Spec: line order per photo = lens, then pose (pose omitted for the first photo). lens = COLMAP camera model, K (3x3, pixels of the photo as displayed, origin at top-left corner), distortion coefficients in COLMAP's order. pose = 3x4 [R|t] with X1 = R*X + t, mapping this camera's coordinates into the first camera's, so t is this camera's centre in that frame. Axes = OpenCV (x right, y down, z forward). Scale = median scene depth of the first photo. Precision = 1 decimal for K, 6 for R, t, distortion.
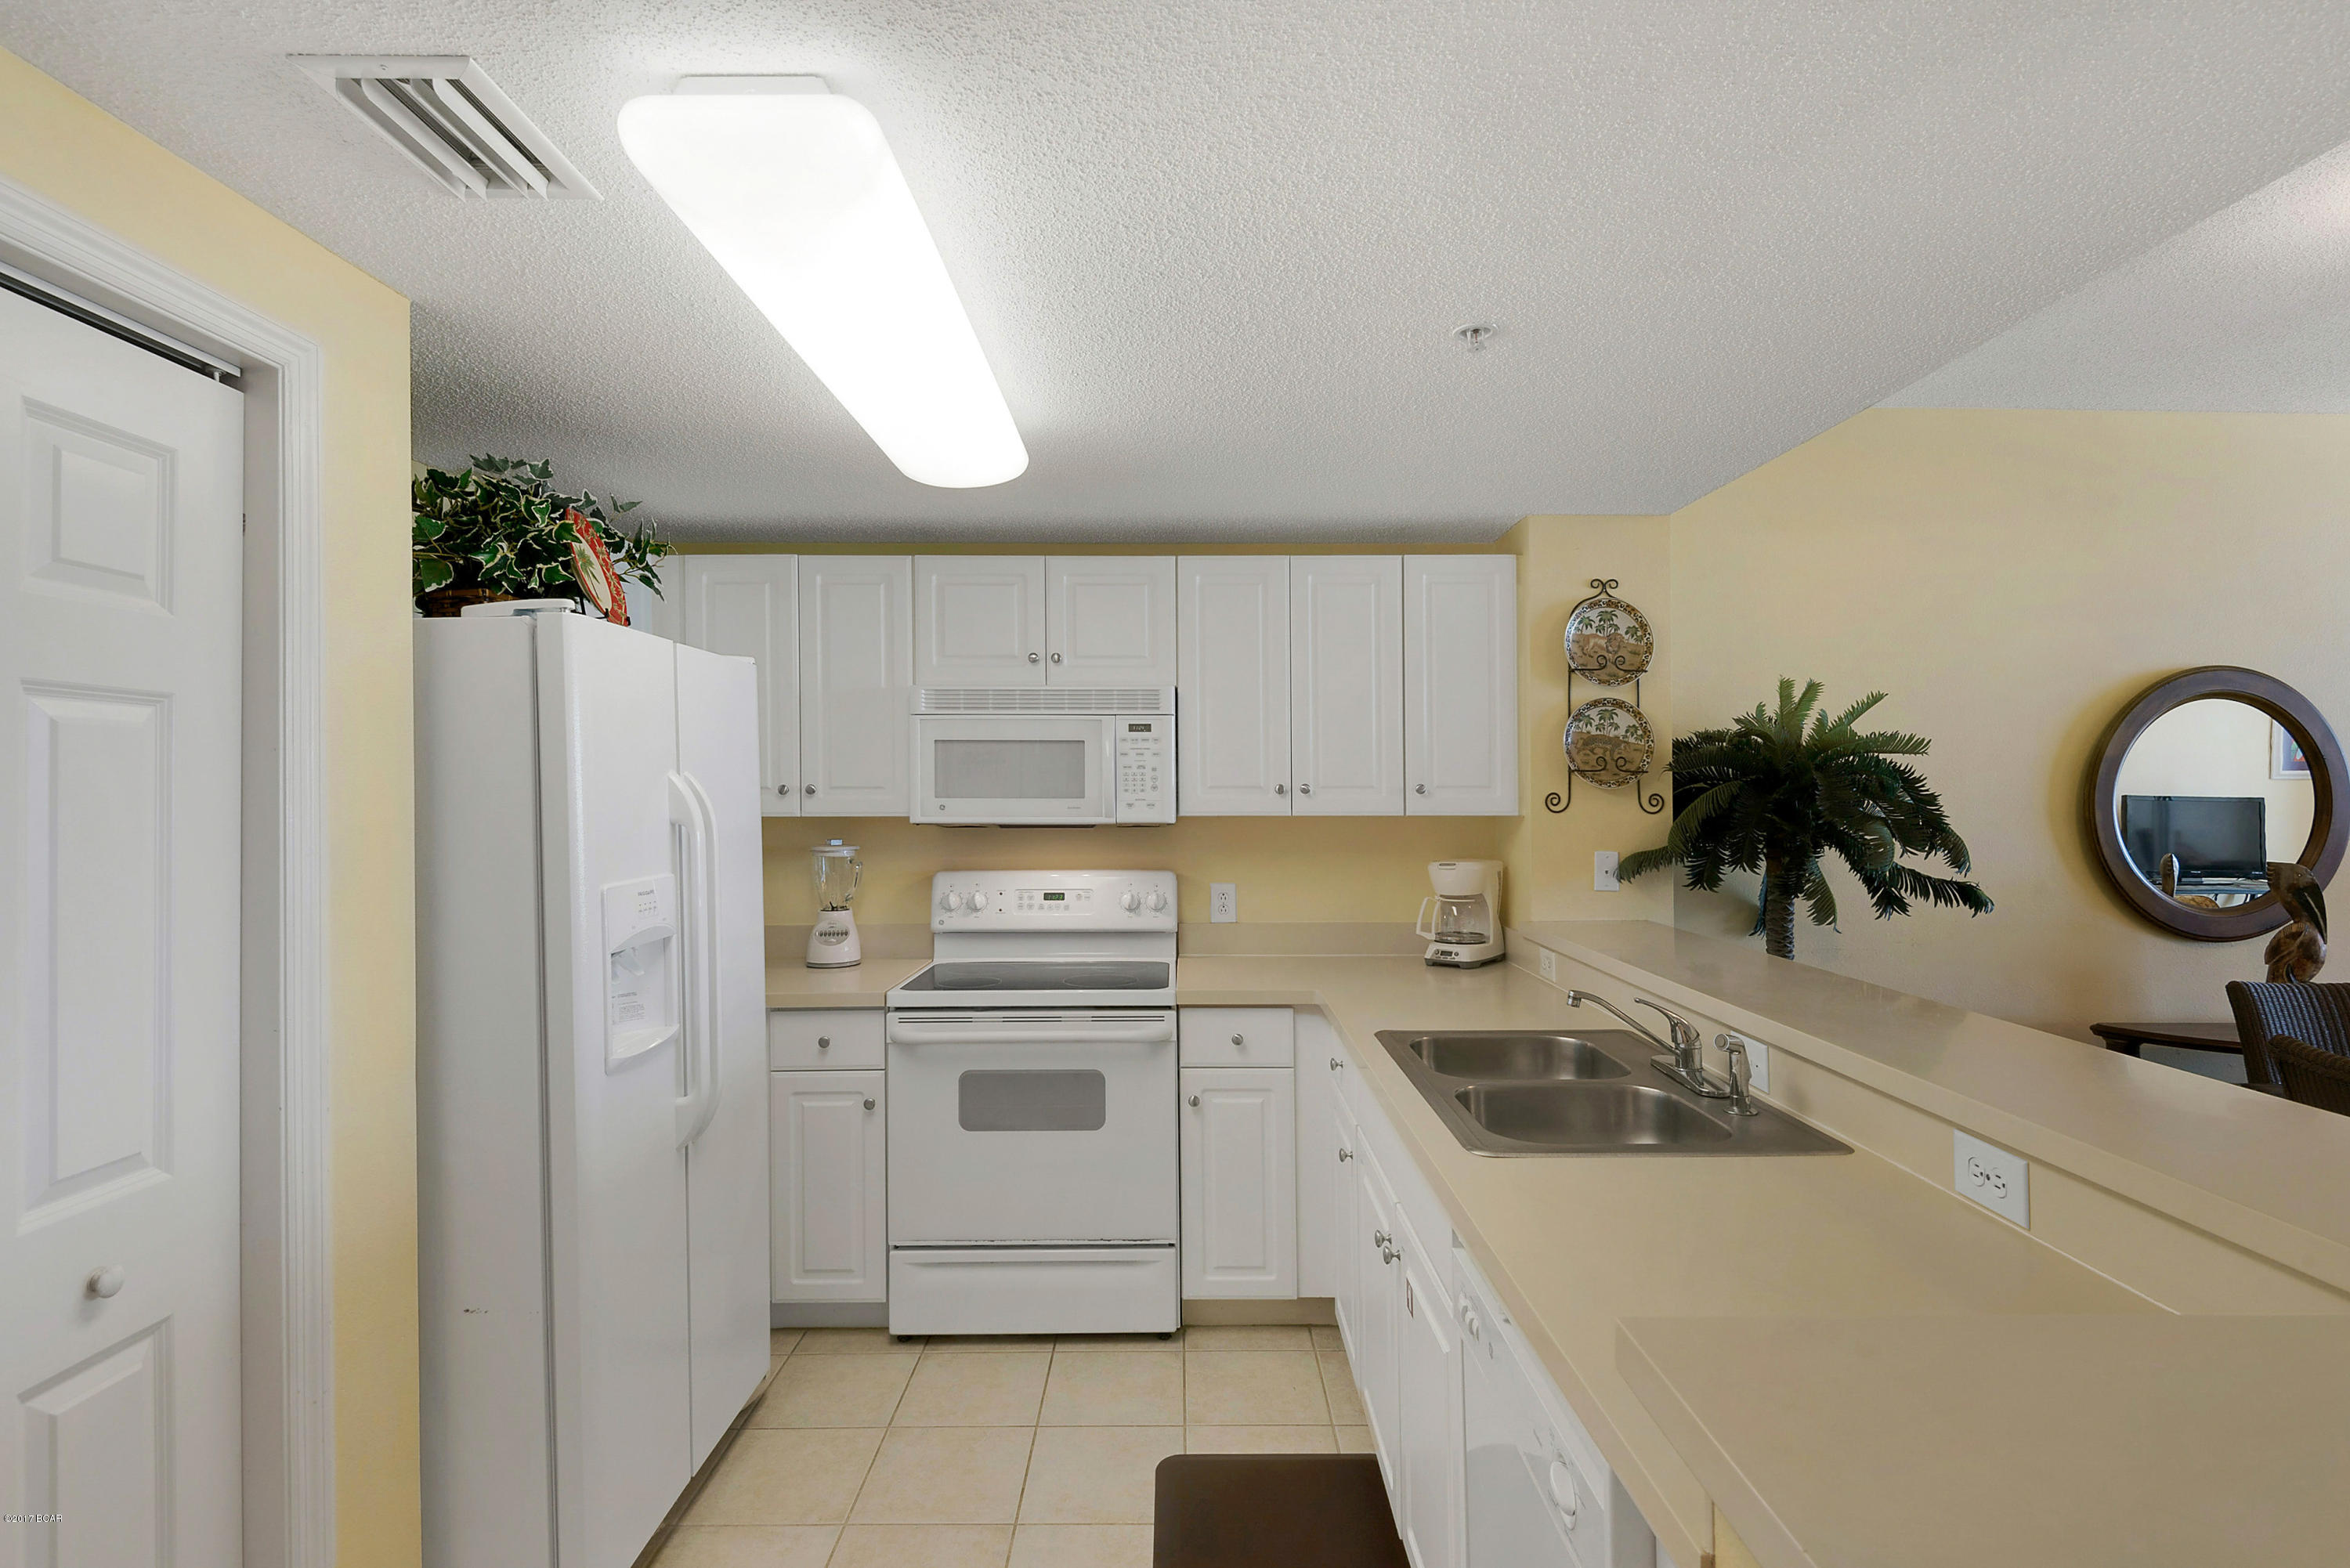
lens RADIAL K [[1106.7, 0, 1187.7], [0, 1106.7, 777.4], [0, 0, 1]] dist [0.009653, -0.010907]
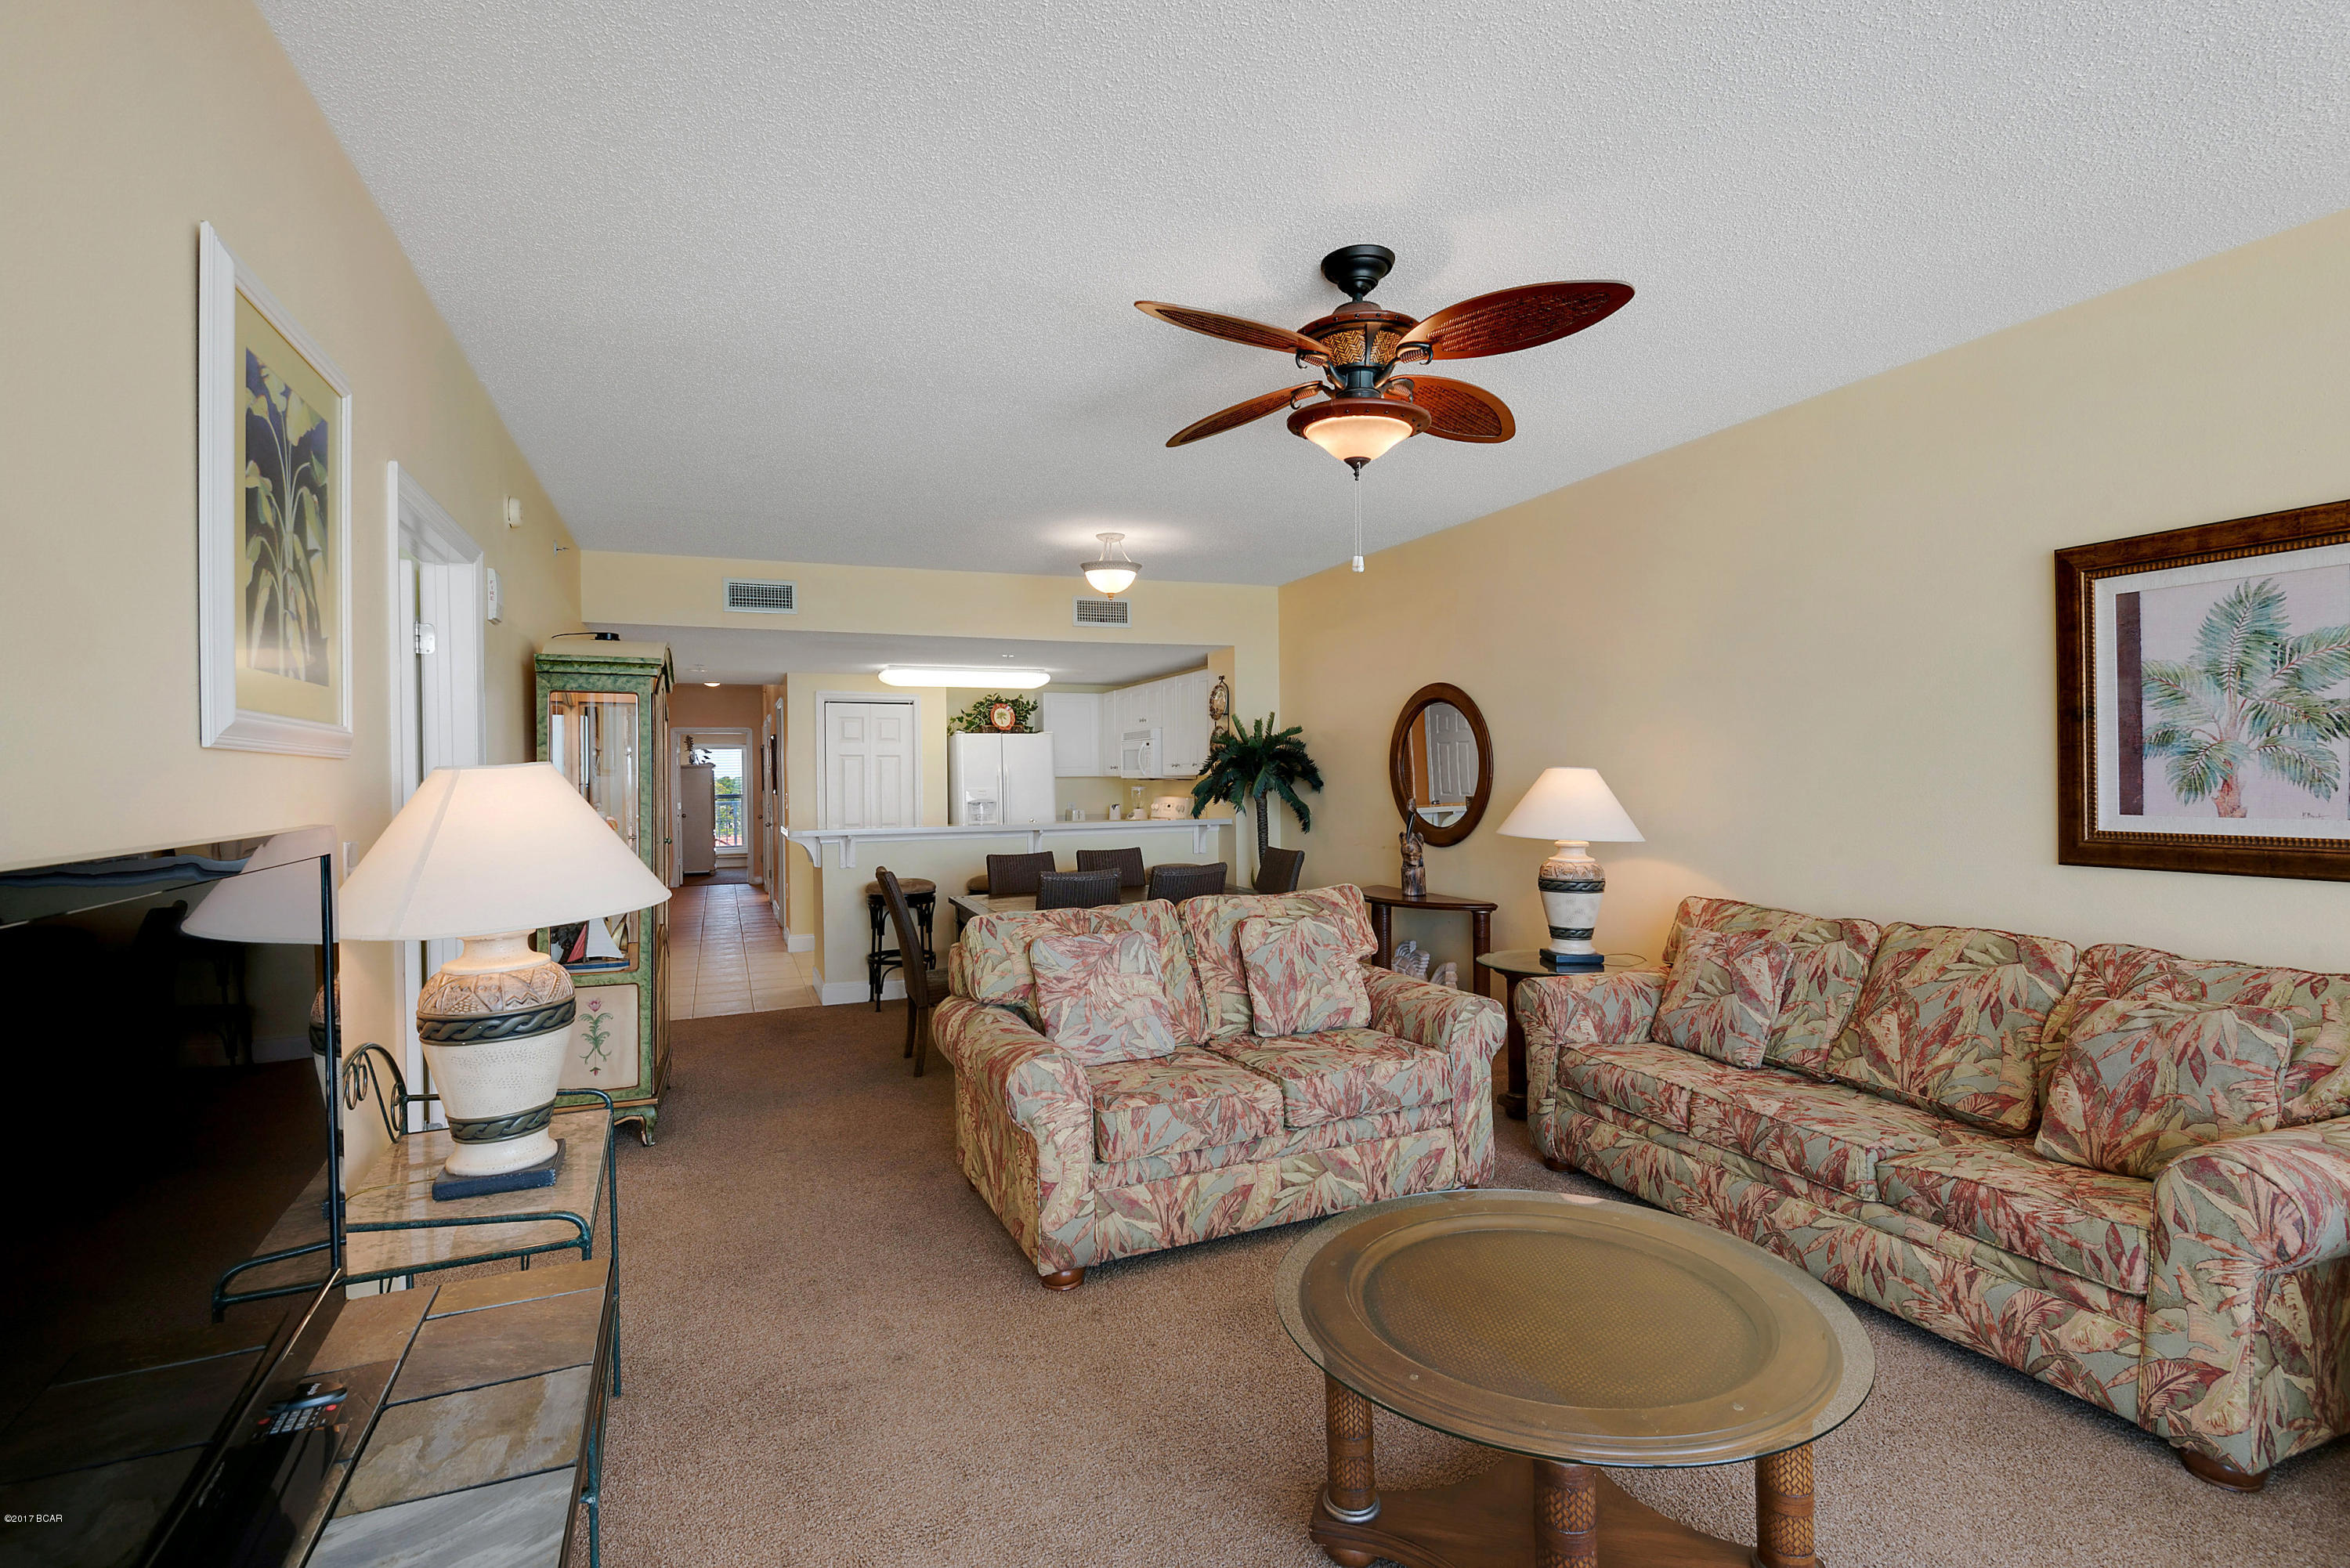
lens RADIAL K [[1106.7, 0, 1185.8], [0, 1106.7, 795.0], [0, 0, 1]] dist [0.009653, -0.010907]
pose [[0.390727, 0.010454, -0.920447, 2.573644], [0.027044, 0.999373, 0.022831, 0.023326], [0.920109, -0.033814, 0.390200, -0.010932]]
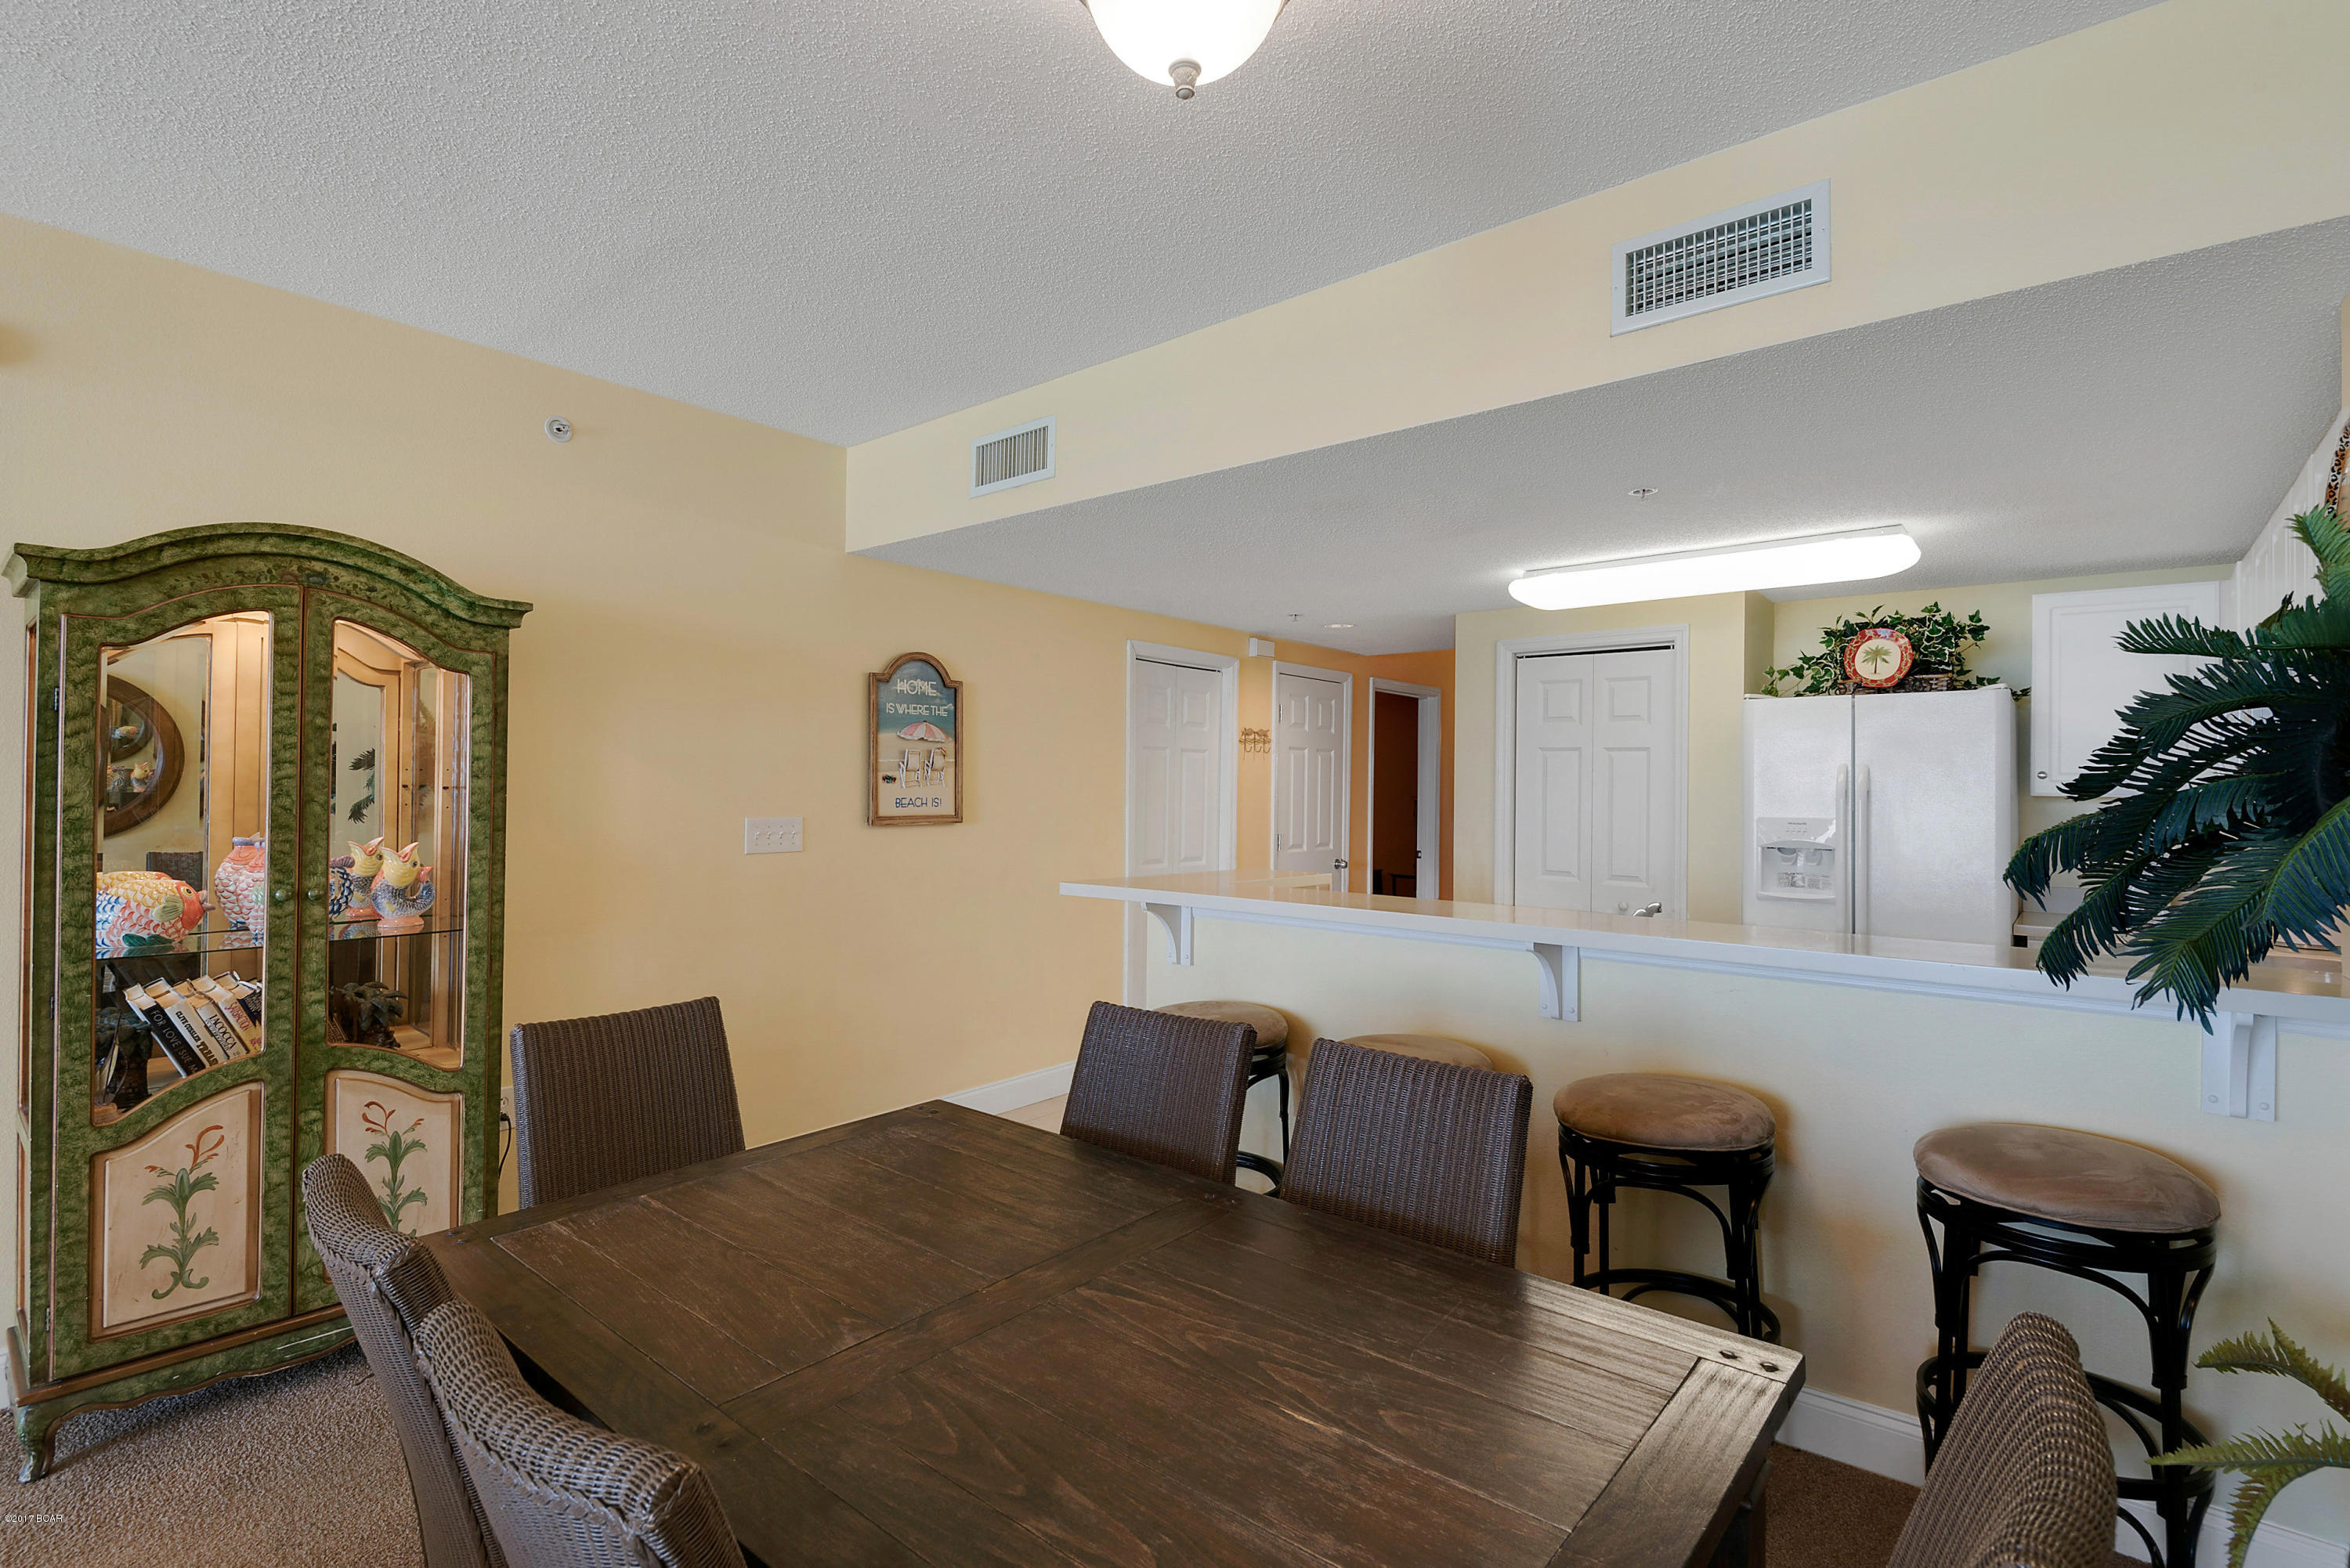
lens RADIAL K [[1106.7, 0, 1154.6], [0, 1106.7, 783.5], [0, 0, 1]] dist [0.009653, -0.010907]
pose [[-0.639842, -0.008380, -0.768461, 1.183593], [0.003174, 0.999903, -0.013547, 0.032695], [0.768500, -0.011108, -0.639753, 0.895003]]
